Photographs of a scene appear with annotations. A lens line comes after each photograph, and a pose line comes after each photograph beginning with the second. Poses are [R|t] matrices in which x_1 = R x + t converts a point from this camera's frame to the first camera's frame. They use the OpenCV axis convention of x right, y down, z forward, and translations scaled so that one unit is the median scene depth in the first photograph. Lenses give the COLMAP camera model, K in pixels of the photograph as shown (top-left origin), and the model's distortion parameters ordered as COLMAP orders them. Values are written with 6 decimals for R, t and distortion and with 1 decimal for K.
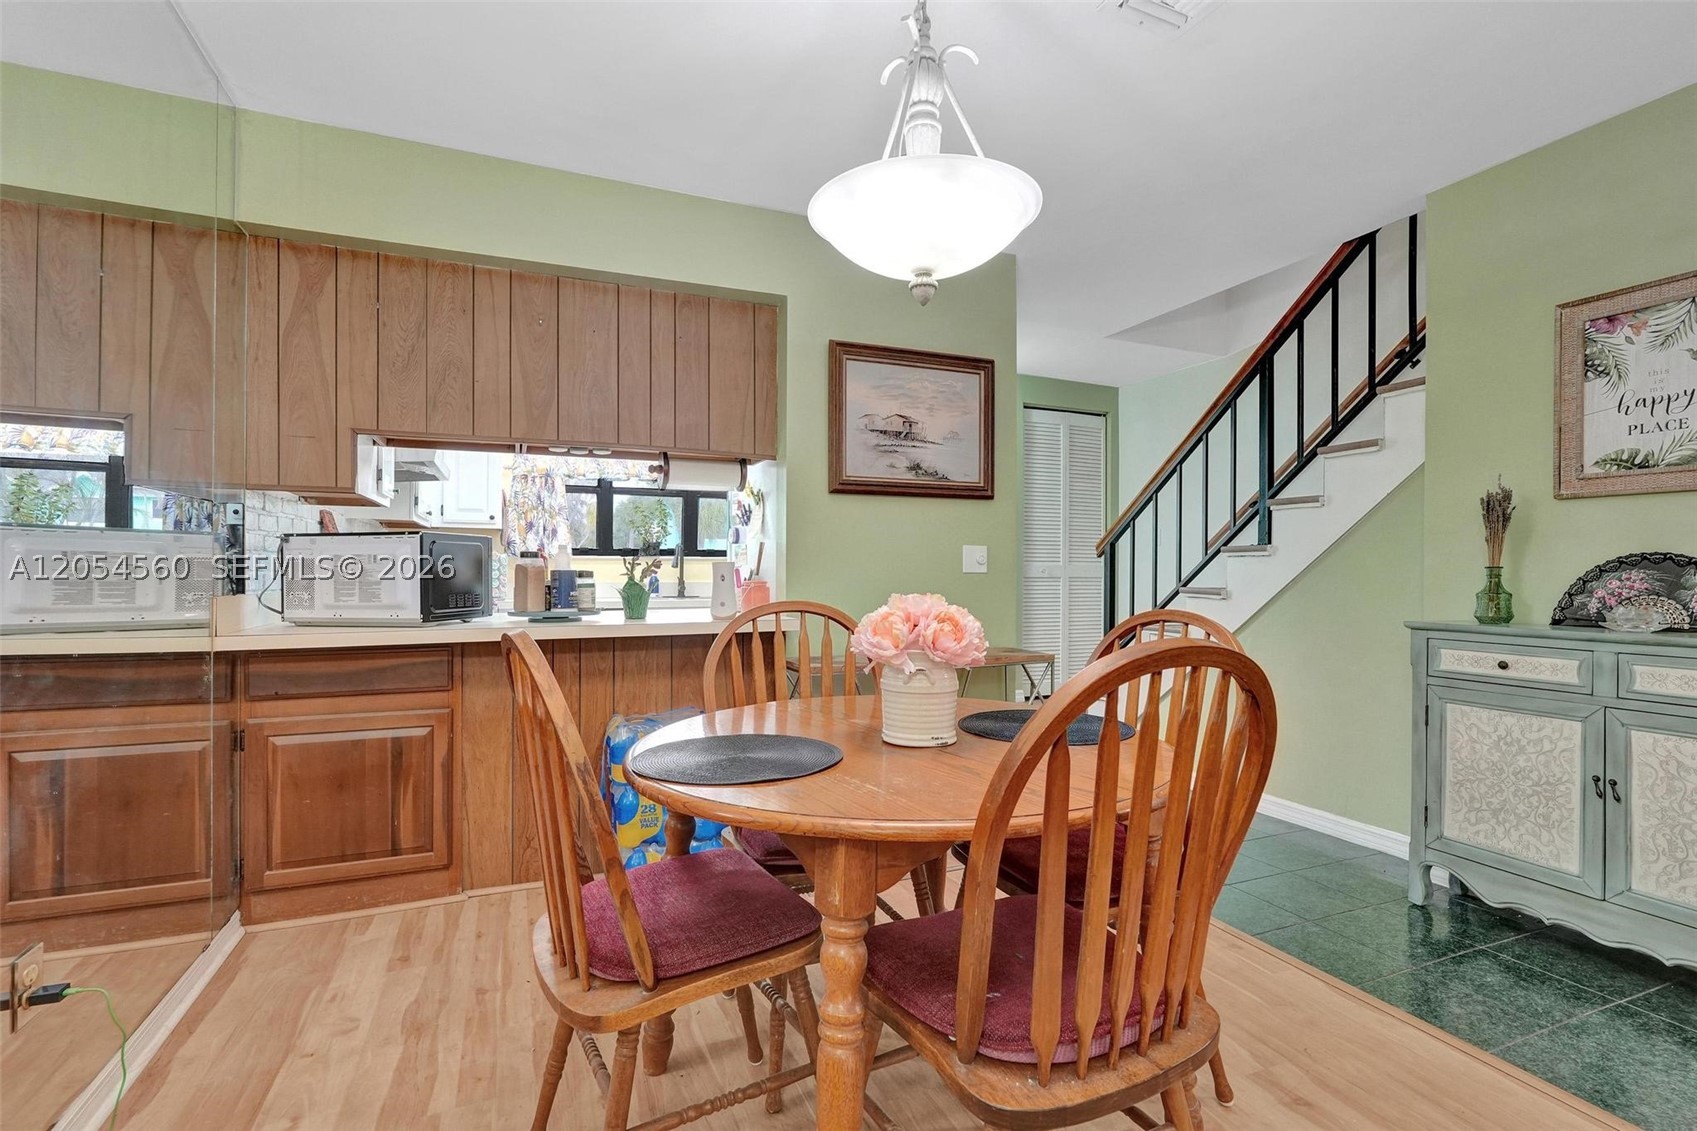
lens RADIAL K [[793.4, 0, 848.5], [0, 793.4, 565.5], [0, 0, 1]] dist [0.012067, -0.000137]
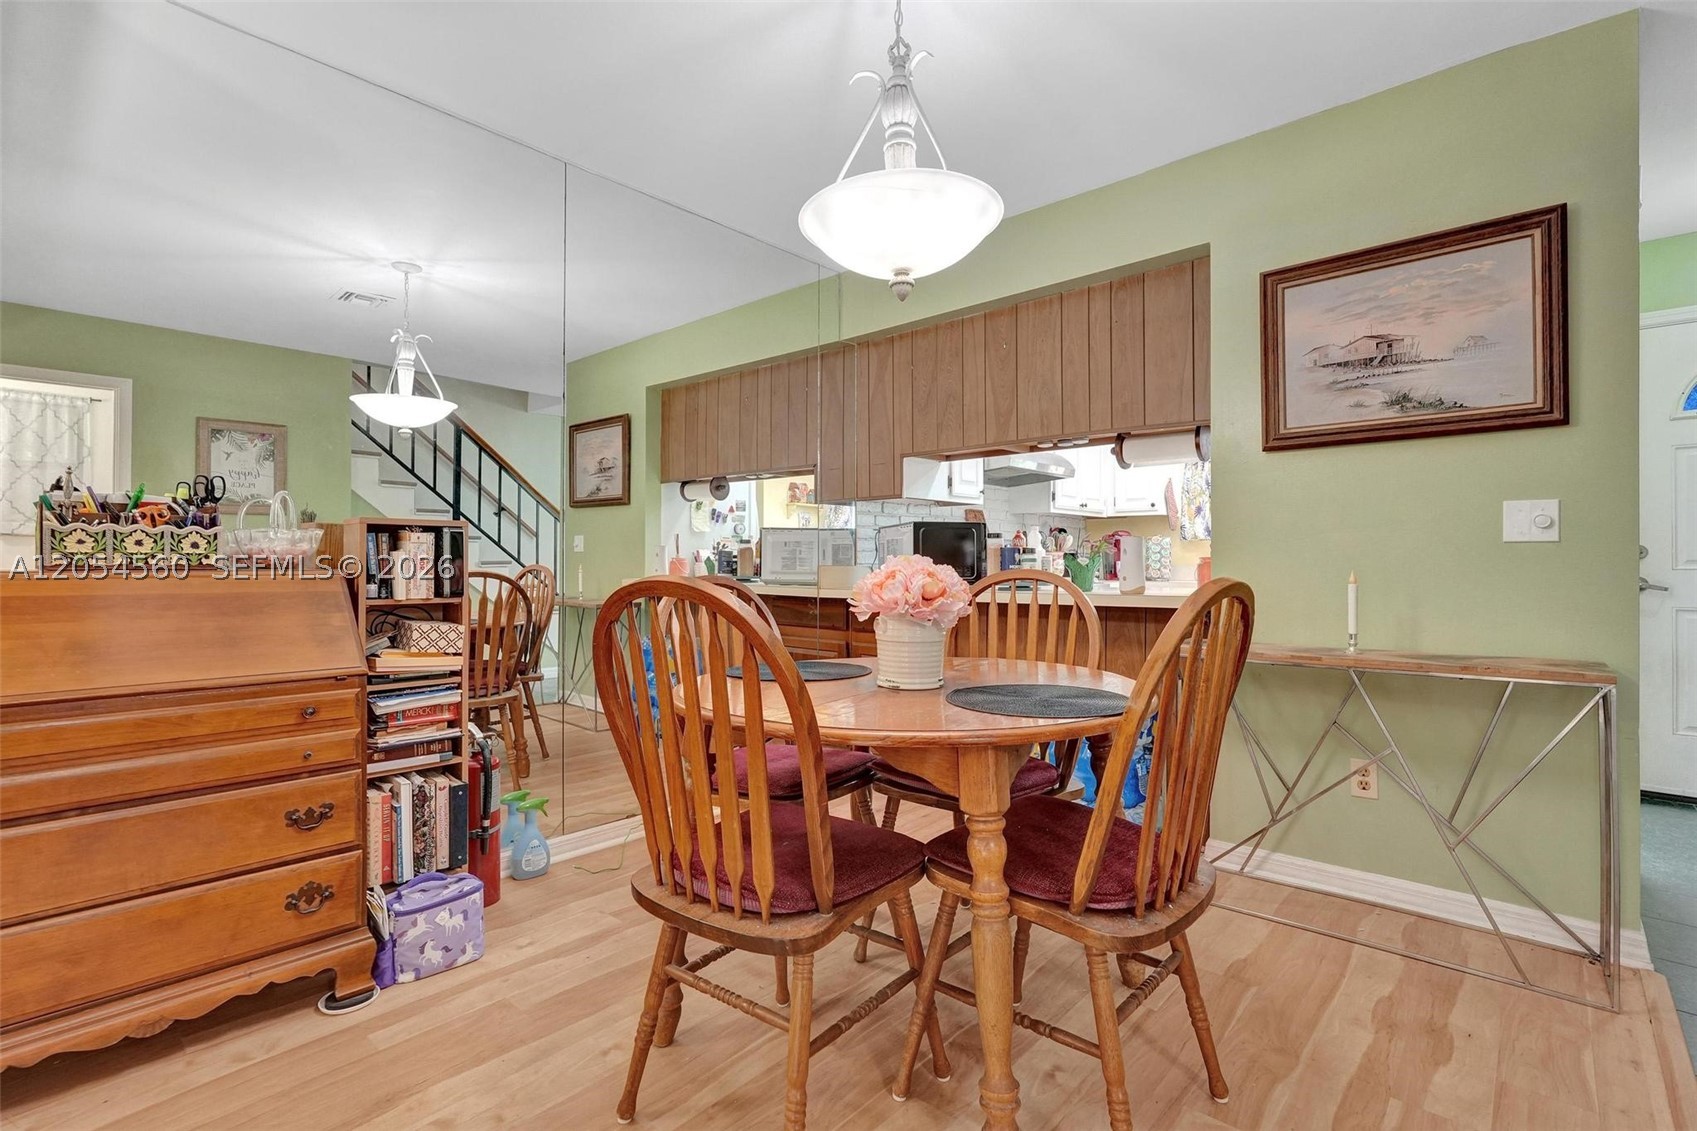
lens RADIAL K [[801.4, 0, 848.7], [0, 801.4, 553.2], [0, 0, 1]] dist [0.017204, -0.000108]
pose [[0.428570, -0.014047, -0.903399, 0.558808], [0.008868, 0.999896, -0.011340, 0.022742], [0.903465, -0.003151, 0.428650, 0.224128]]
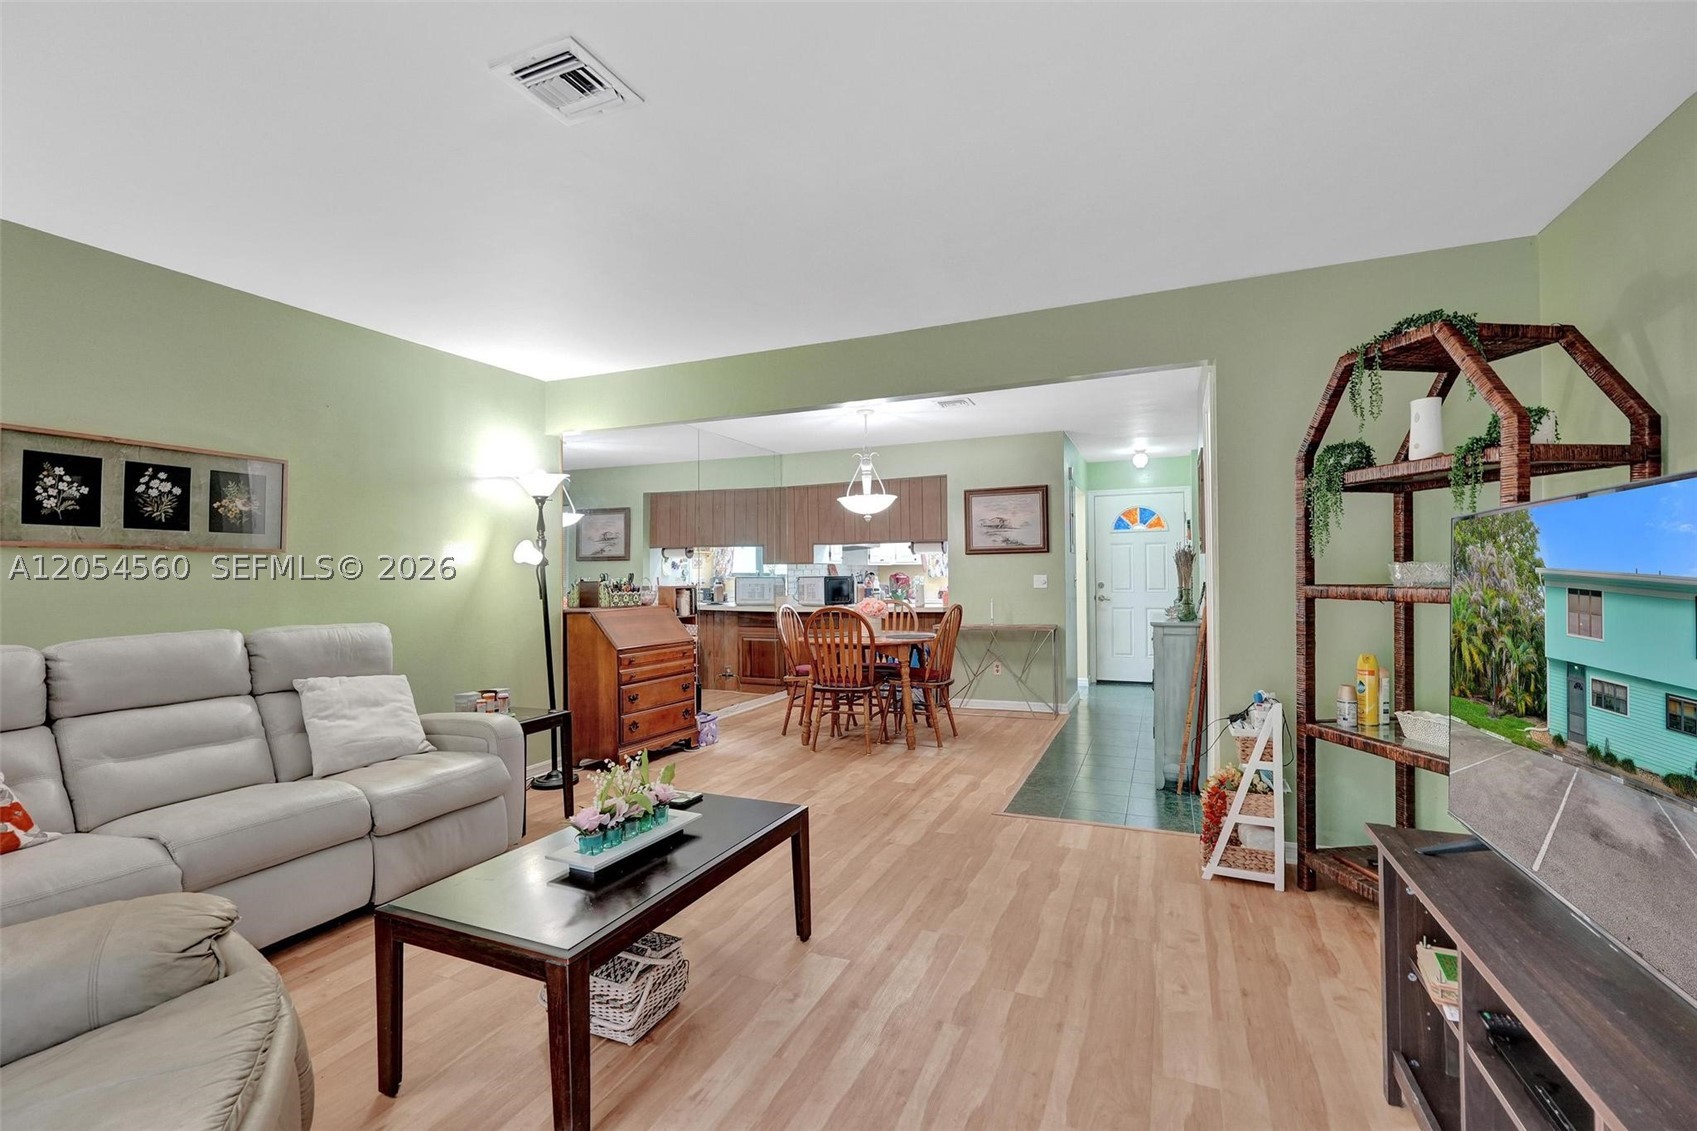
lens RADIAL K [[762.9, 0, 854.3], [0, 762.9, 561.7], [0, 0, 1]] dist [-0.013944, 0.006012]
pose [[0.699990, -0.025572, -0.713695, 1.336789], [0.018486, 0.999673, -0.017687, -0.036714], [0.713914, -0.000813, 0.700233, -0.801791]]
